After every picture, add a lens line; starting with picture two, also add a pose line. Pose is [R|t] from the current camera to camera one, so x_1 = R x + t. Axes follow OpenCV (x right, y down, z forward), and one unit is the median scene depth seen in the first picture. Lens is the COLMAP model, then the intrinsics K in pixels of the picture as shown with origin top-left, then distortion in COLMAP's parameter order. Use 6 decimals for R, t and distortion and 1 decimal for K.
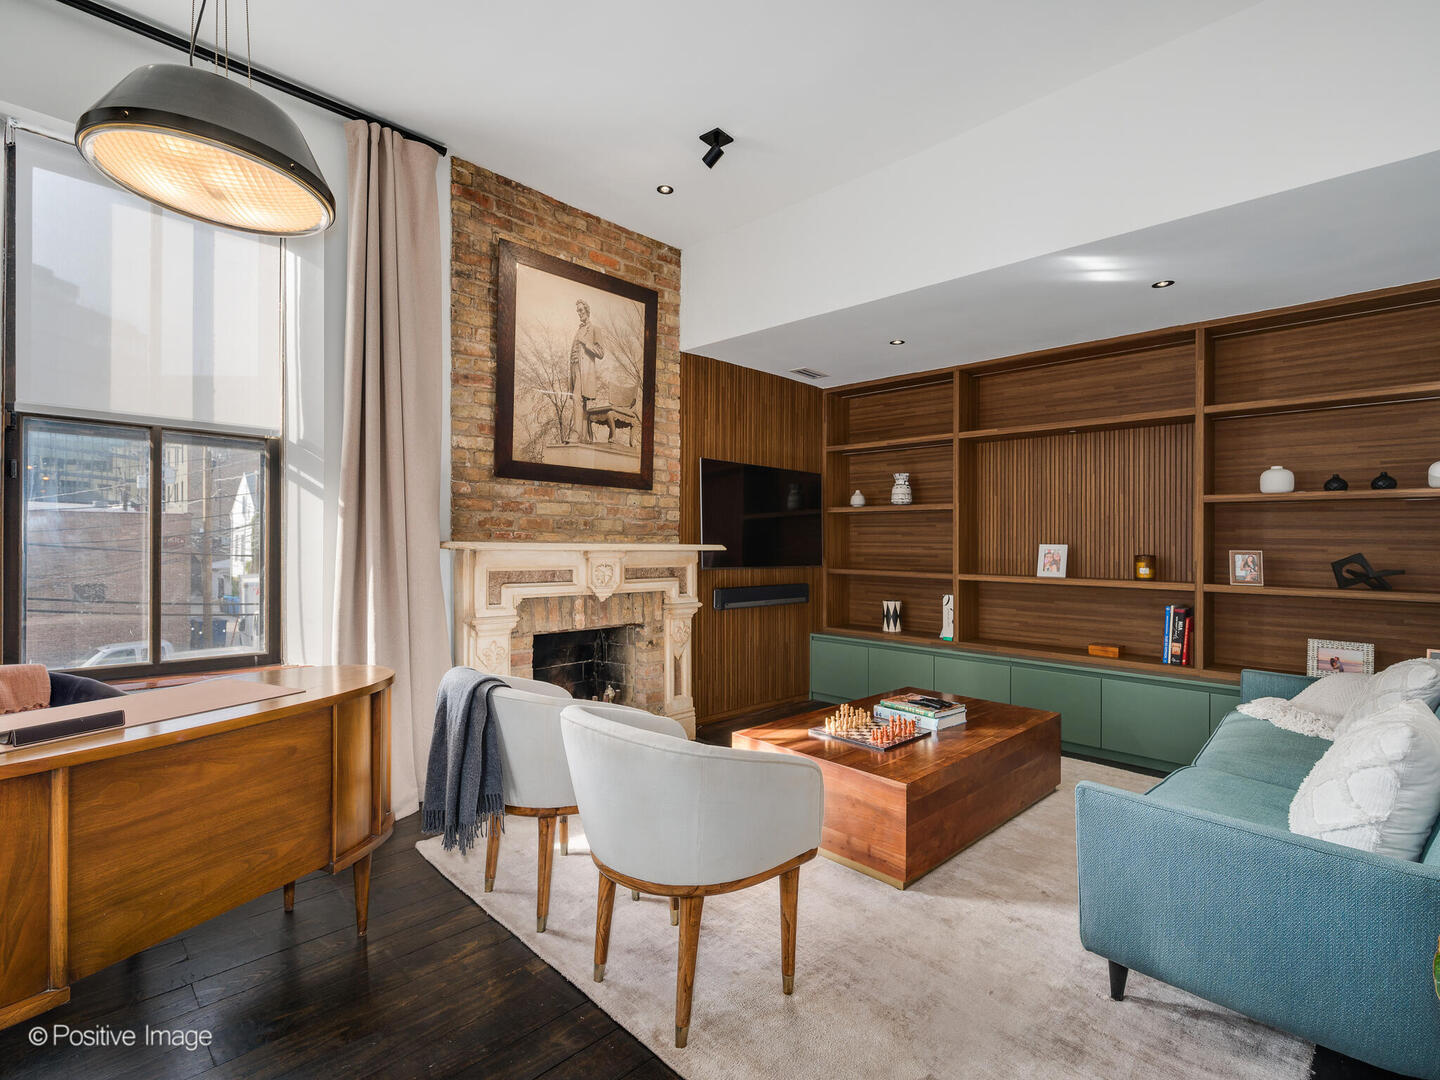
lens RADIAL K [[679.3, 0, 716.2], [0, 679.3, 533.9], [0, 0, 1]] dist [-0.000491, -0.000528]
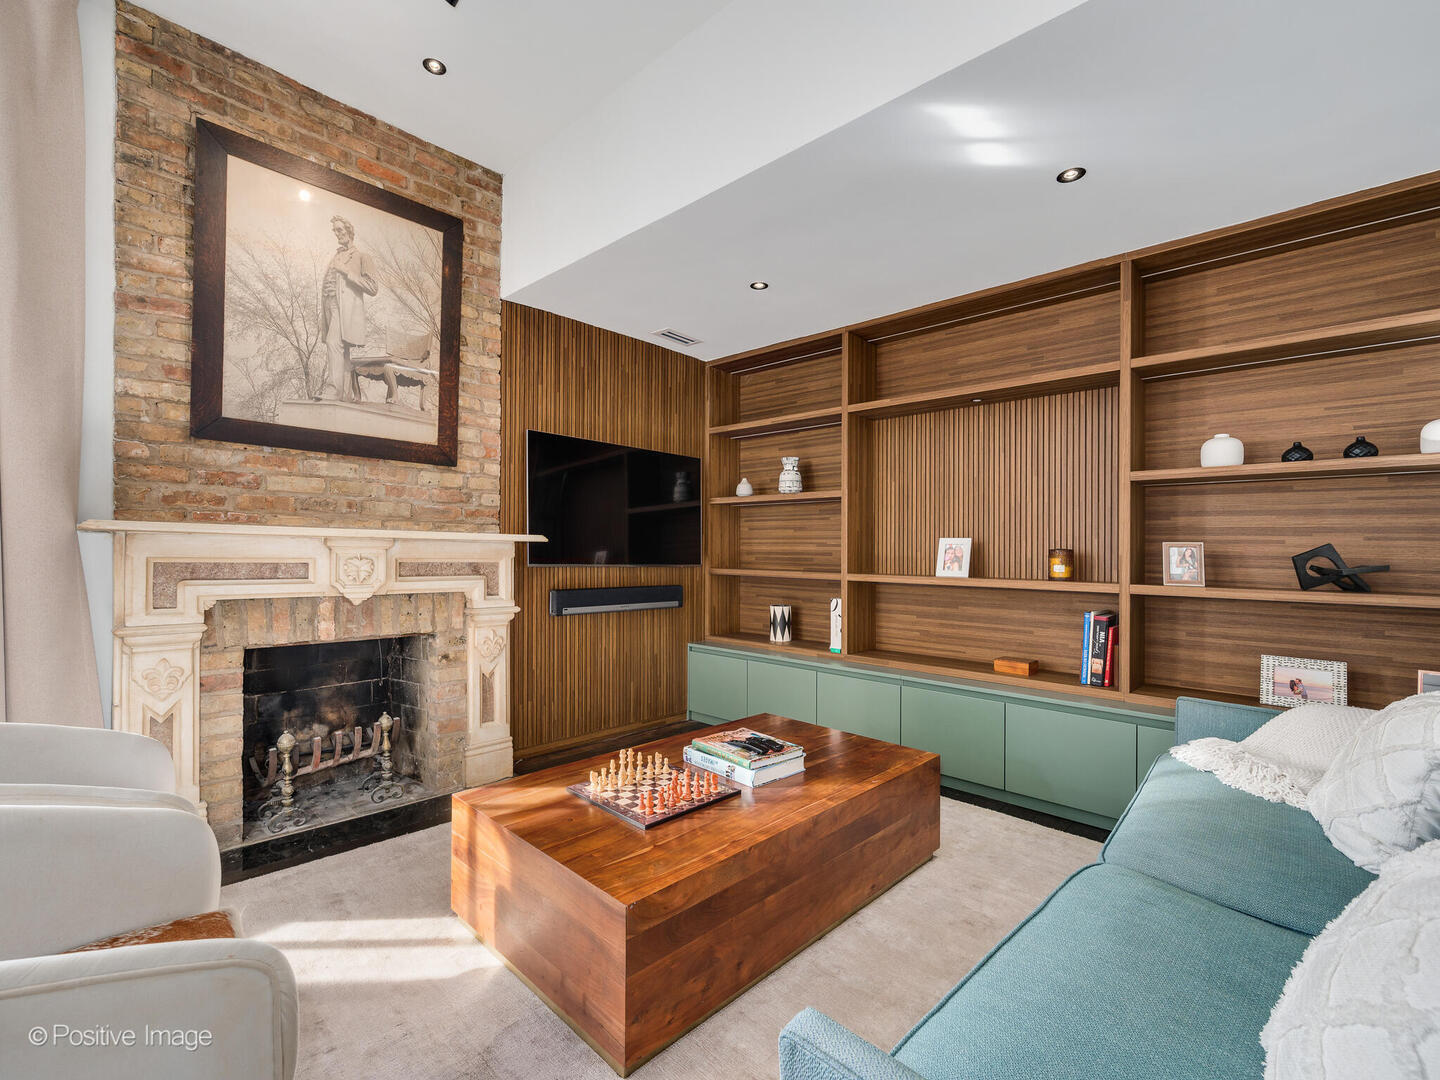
lens RADIAL K [[649.0, 0, 700.8], [0, 649.0, 538.8], [0, 0, 1]] dist [-0.001748, -0.000071]
pose [[0.999812, 0.004315, 0.018887, 0.200819], [-0.004208, 0.999975, -0.005696, 0.026538], [-0.018911, 0.005616, 0.999805, 0.251314]]
